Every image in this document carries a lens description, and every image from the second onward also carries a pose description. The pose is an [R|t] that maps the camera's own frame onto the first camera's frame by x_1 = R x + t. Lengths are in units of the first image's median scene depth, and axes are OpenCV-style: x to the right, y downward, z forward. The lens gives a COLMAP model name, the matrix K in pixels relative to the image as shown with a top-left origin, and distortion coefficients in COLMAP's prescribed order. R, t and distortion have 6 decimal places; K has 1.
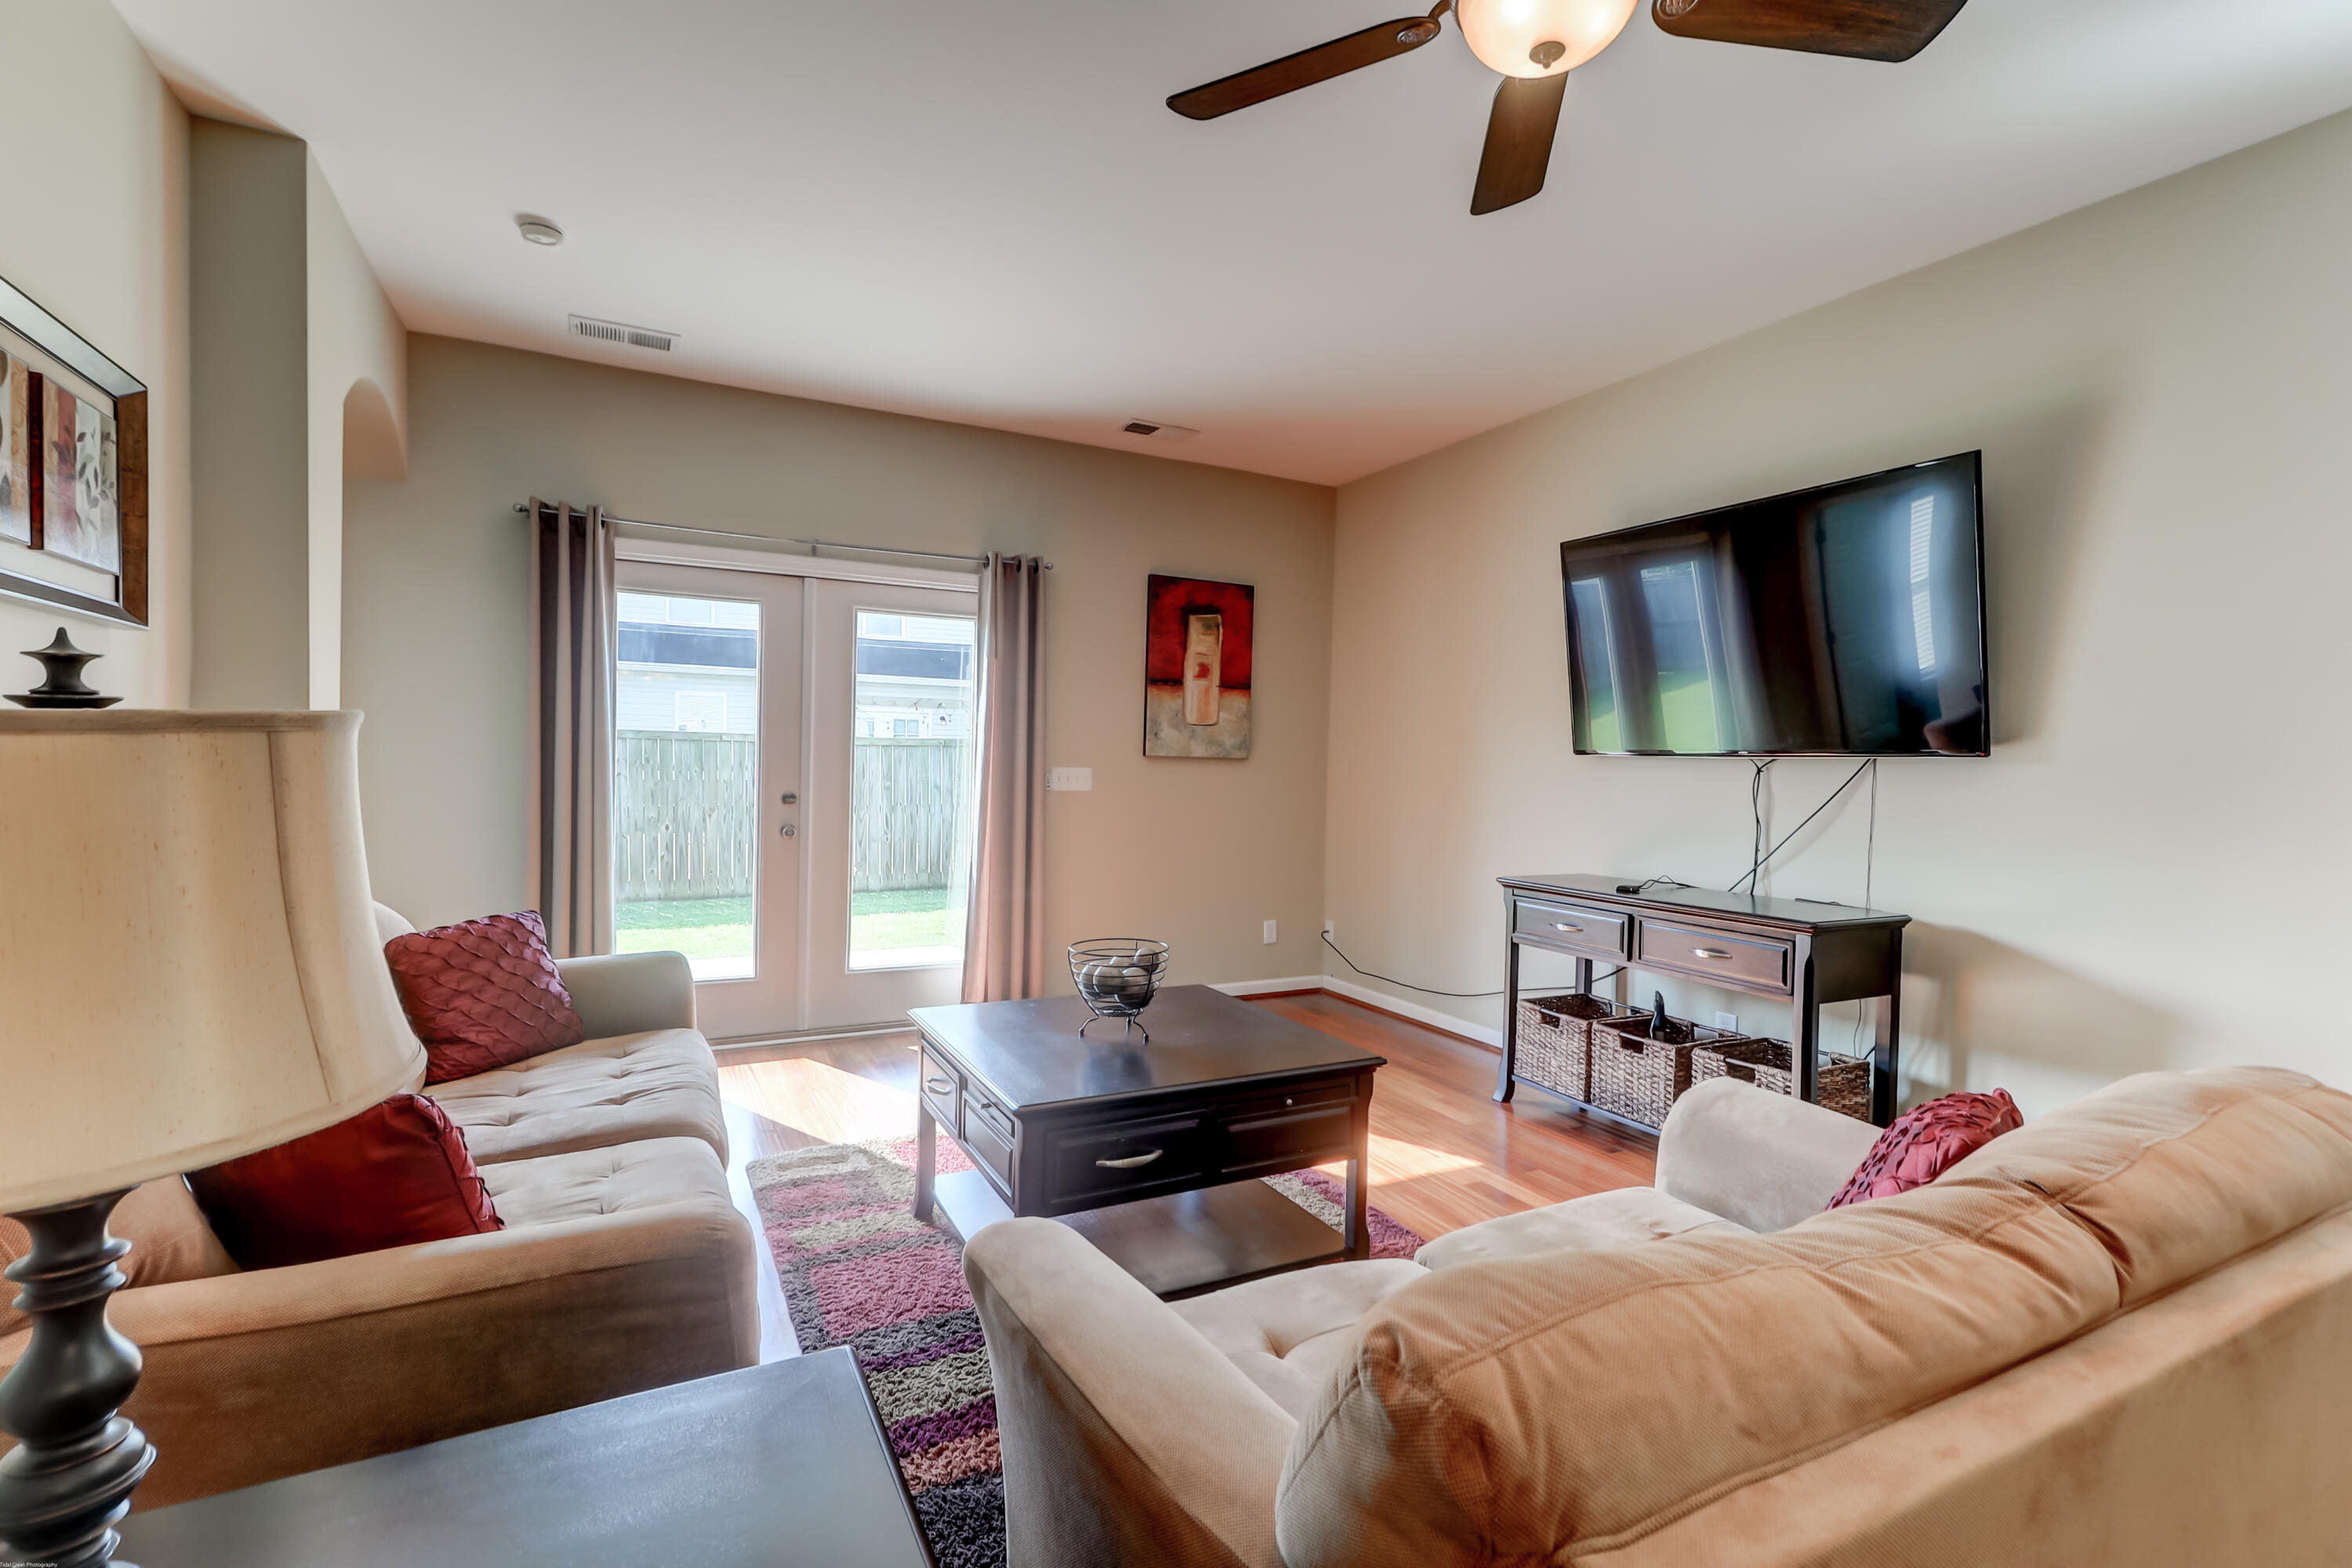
lens RADIAL K [[1068.4, 0, 1181.3], [0, 1068.4, 787.7], [0, 0, 1]] dist [0.015046, 0.000152]
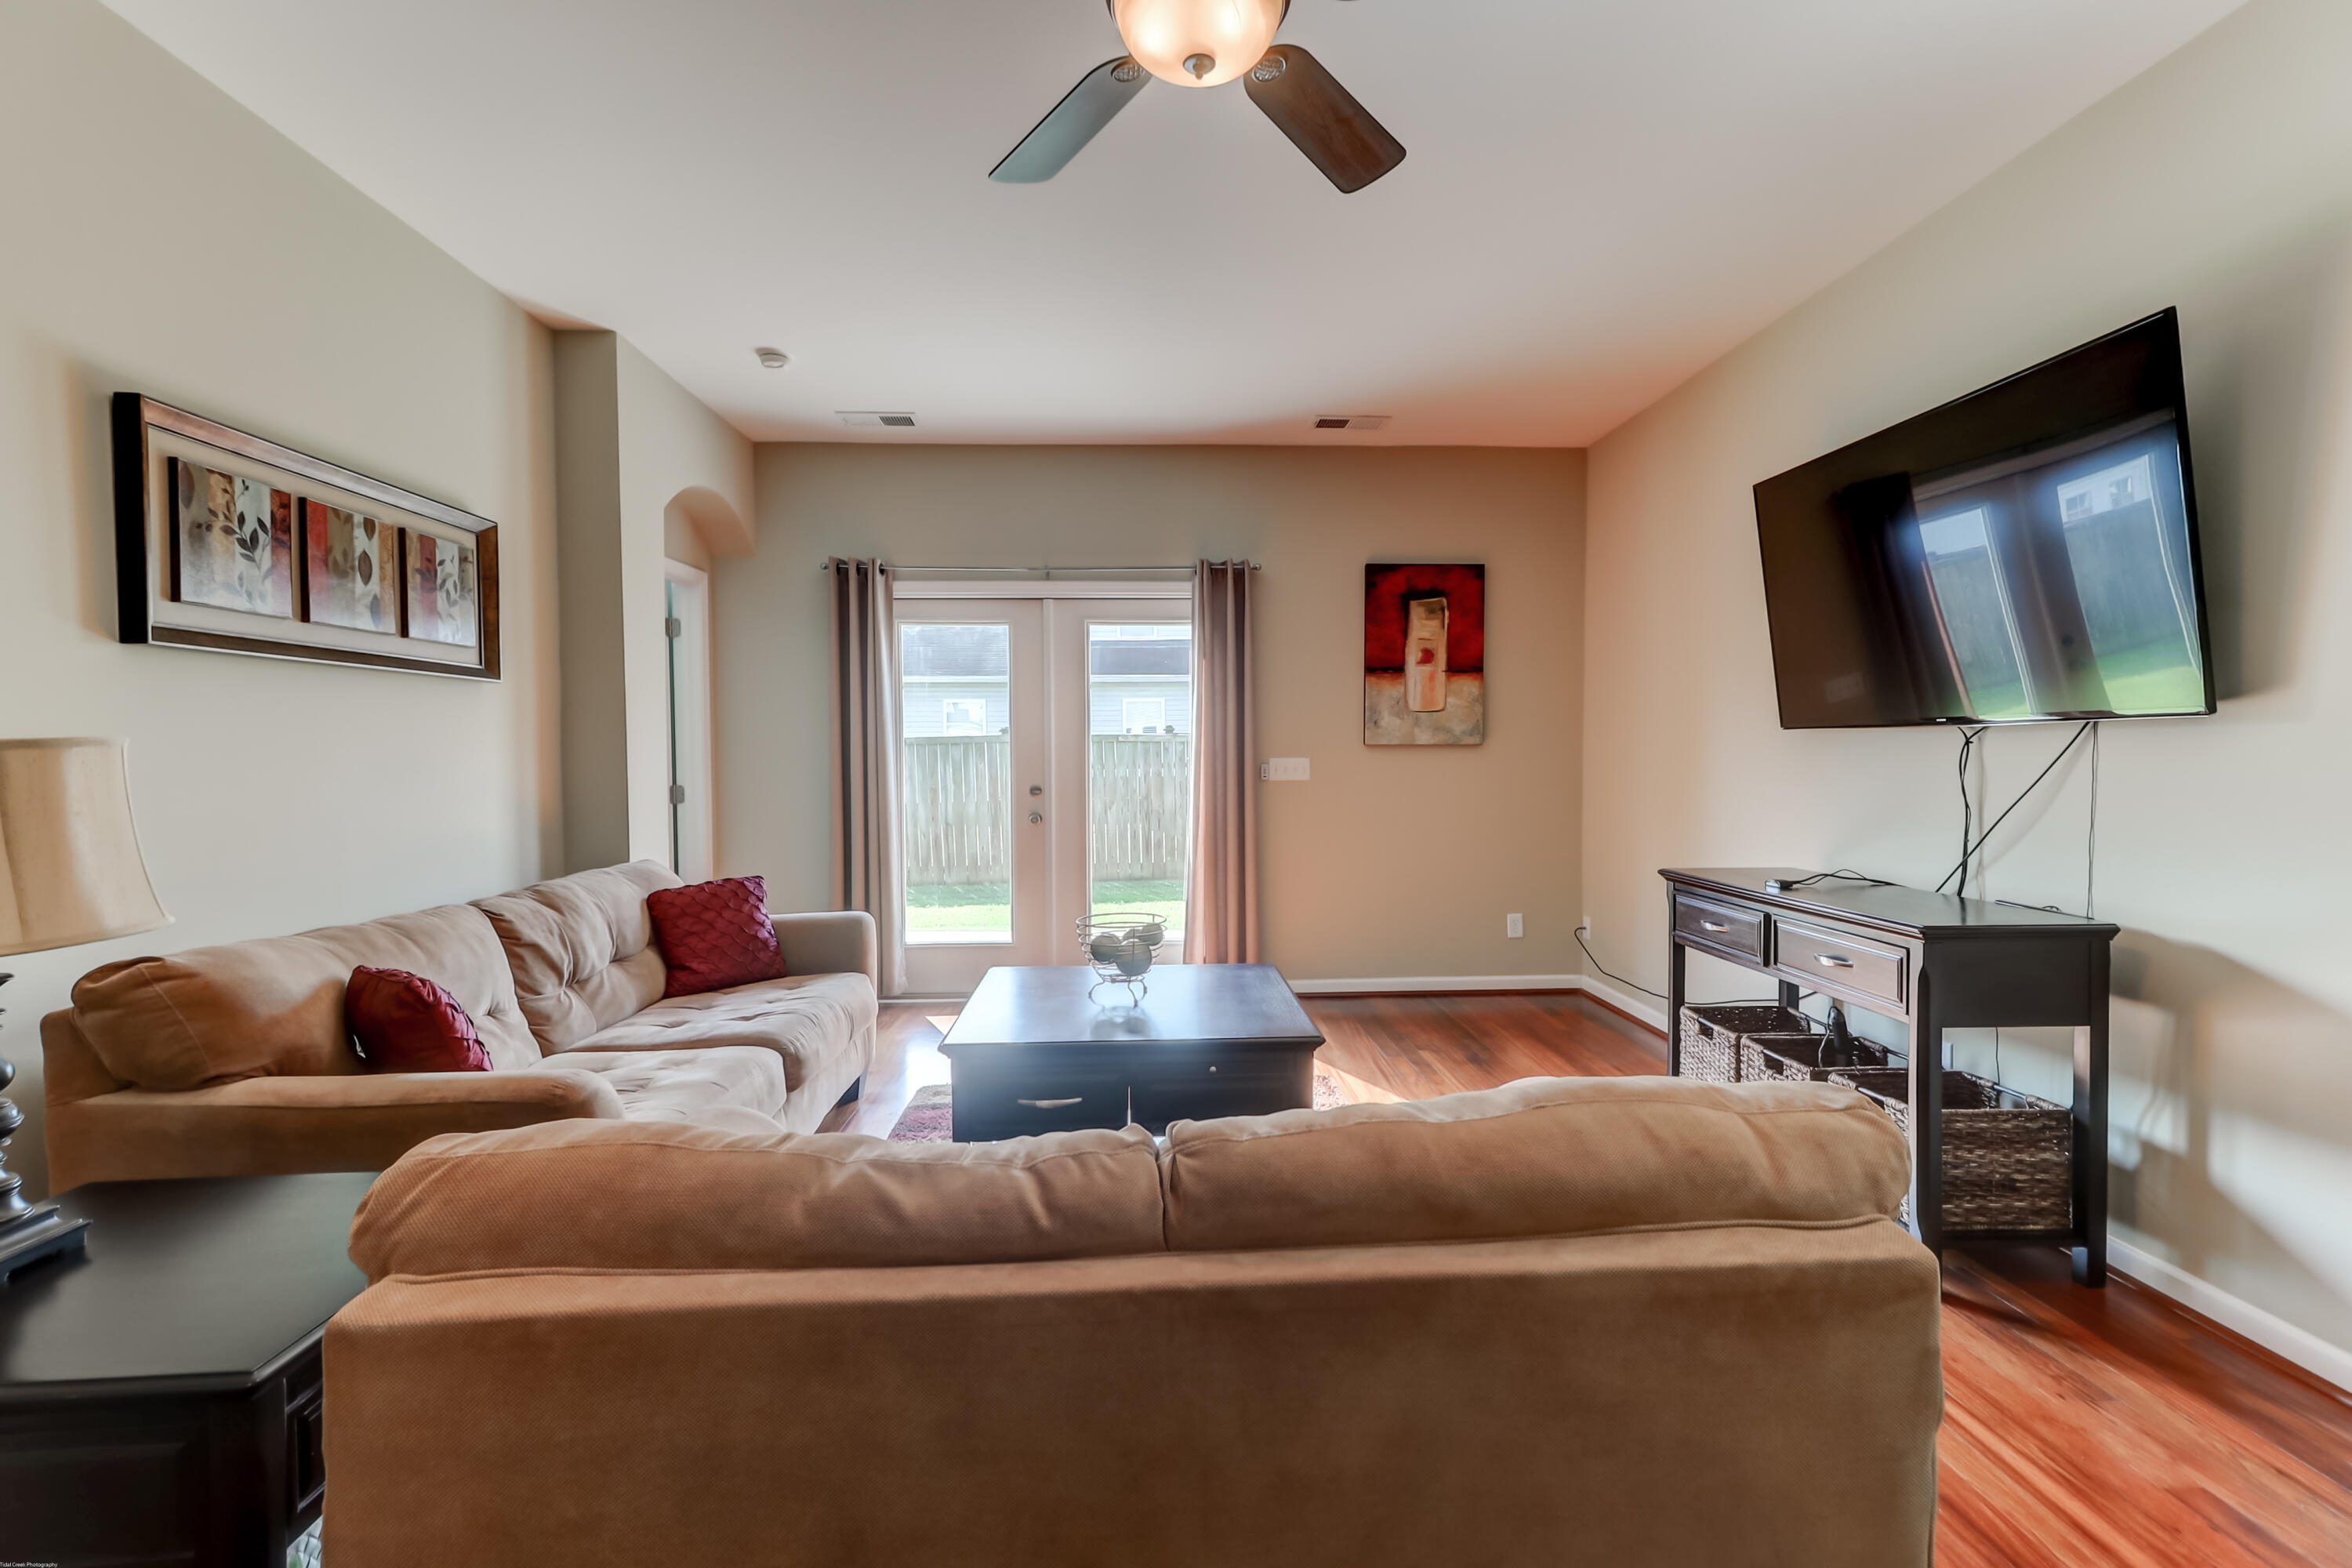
lens RADIAL K [[1072.8, 0, 1184.1], [0, 1072.8, 785.0], [0, 0, 1]] dist [0.017163, 0.000264]
pose [[0.908123, -0.013551, -0.418484, 0.292664], [0.015004, 0.999887, 0.000183, 0.006789], [0.418435, -0.006446, 0.908224, 0.012363]]
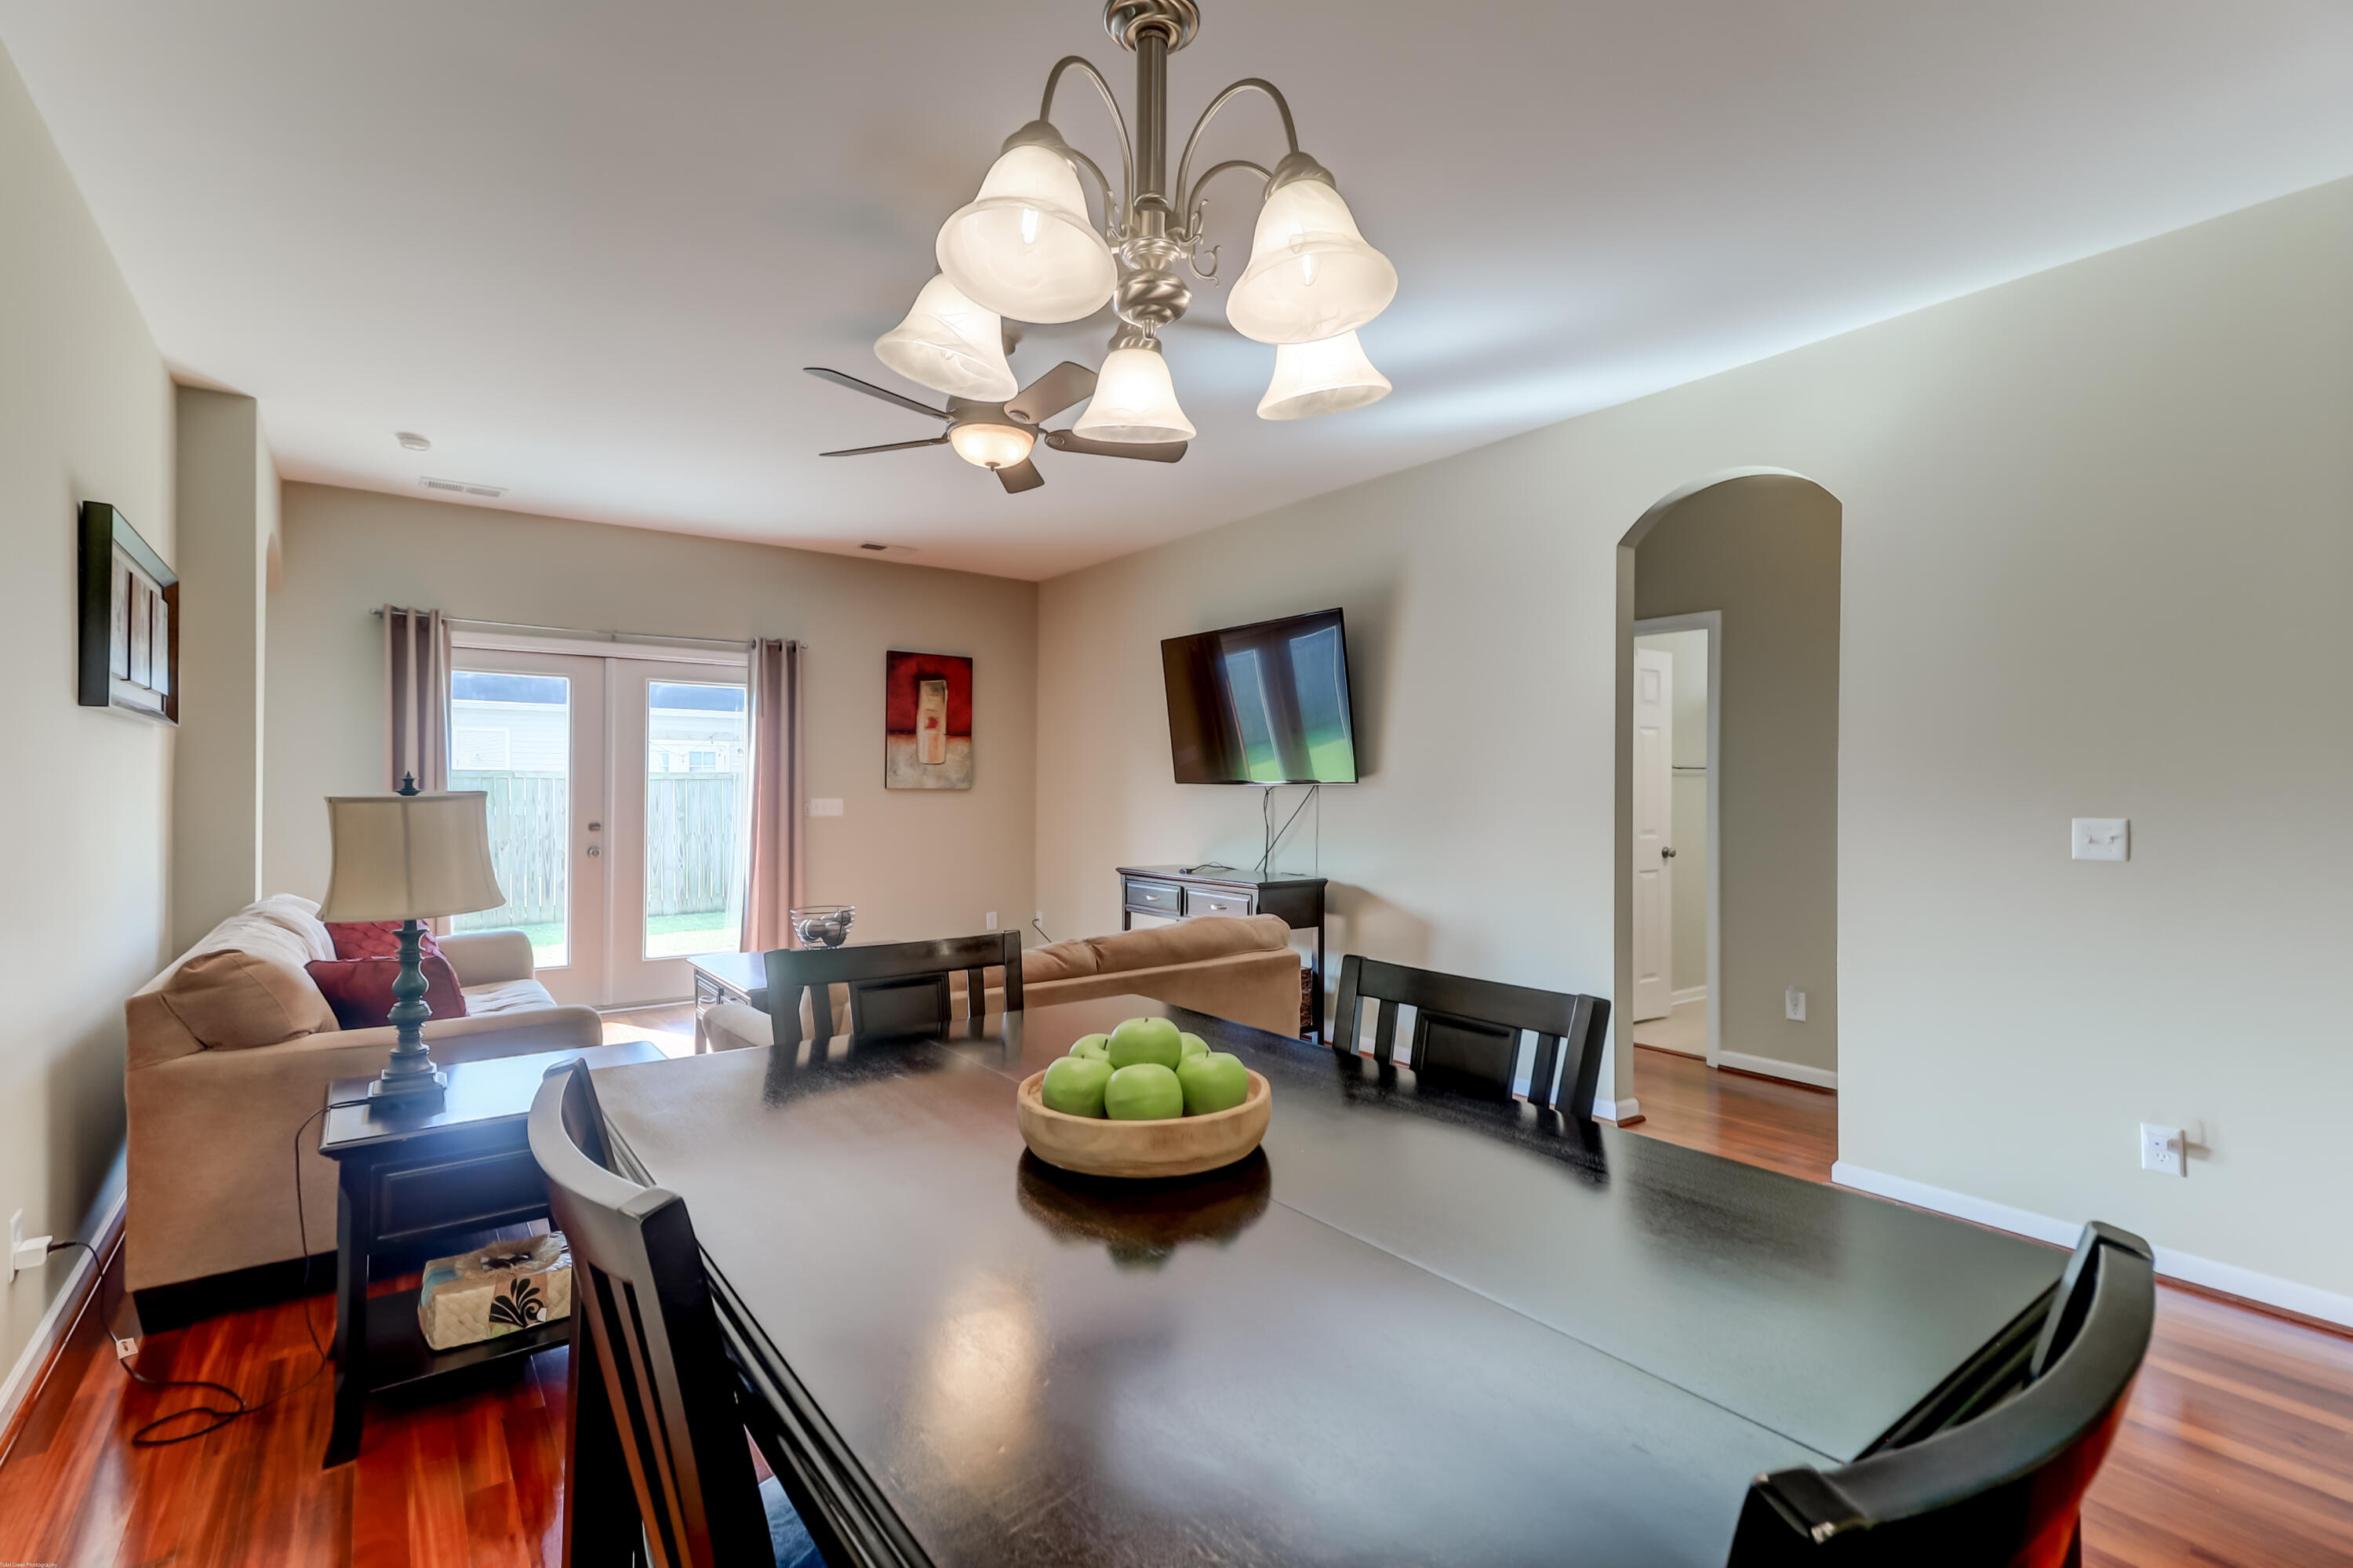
lens RADIAL K [[1073.3, 0, 1184.6], [0, 1073.3, 785.0], [0, 0, 1]] dist [0.017163, 0.000264]
pose [[0.986197, -0.016498, 0.164750, 0.137261], [0.020631, 0.999513, -0.023405, 0.005567], [-0.164284, 0.026481, 0.986058, -0.450006]]
